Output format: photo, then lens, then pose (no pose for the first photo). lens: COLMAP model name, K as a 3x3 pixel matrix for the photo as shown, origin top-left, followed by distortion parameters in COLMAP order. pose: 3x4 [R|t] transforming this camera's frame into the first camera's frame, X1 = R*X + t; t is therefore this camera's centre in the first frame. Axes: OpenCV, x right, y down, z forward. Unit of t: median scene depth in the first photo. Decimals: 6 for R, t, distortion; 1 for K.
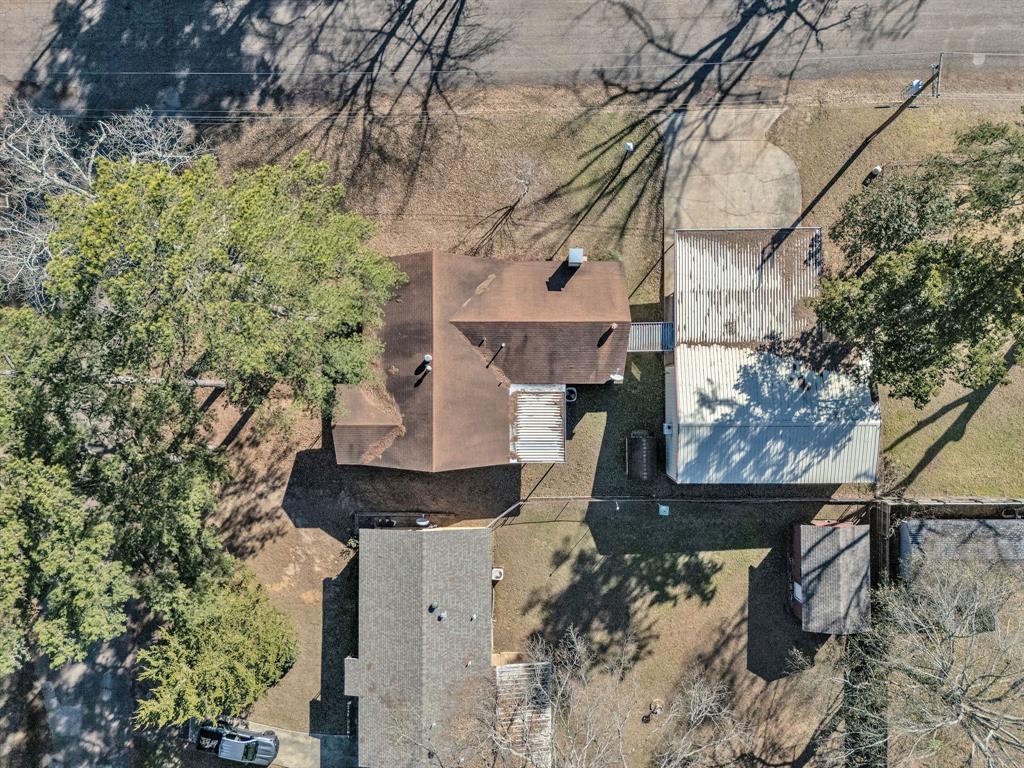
lens RADIAL K [[770.9, 0, 515.1], [0, 770.9, 380.4], [0, 0, 1]] dist [0.087790, -0.083999]
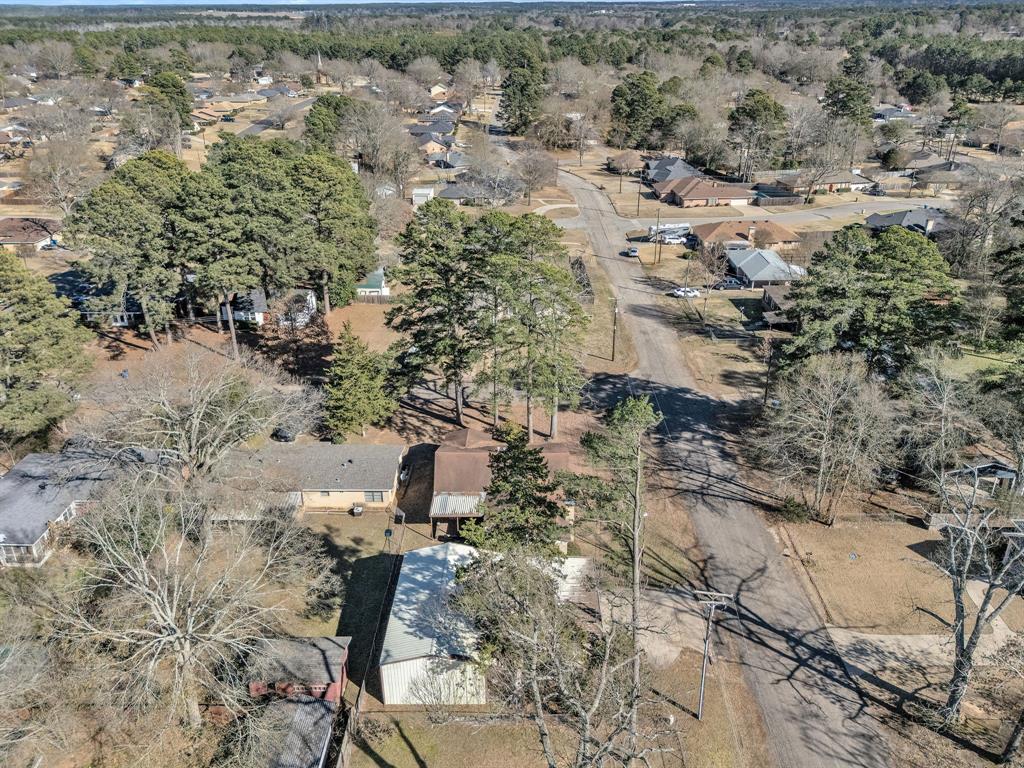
lens RADIAL K [[770.9, 0, 515.1], [0, 770.9, 380.4], [0, 0, 1]] dist [0.087790, -0.083999]
pose [[-0.022995, 0.433920, -0.900658, 1.204763], [-0.999735, -0.009186, 0.021099, -0.078827], [0.000881, 0.900905, 0.434016, 0.139030]]
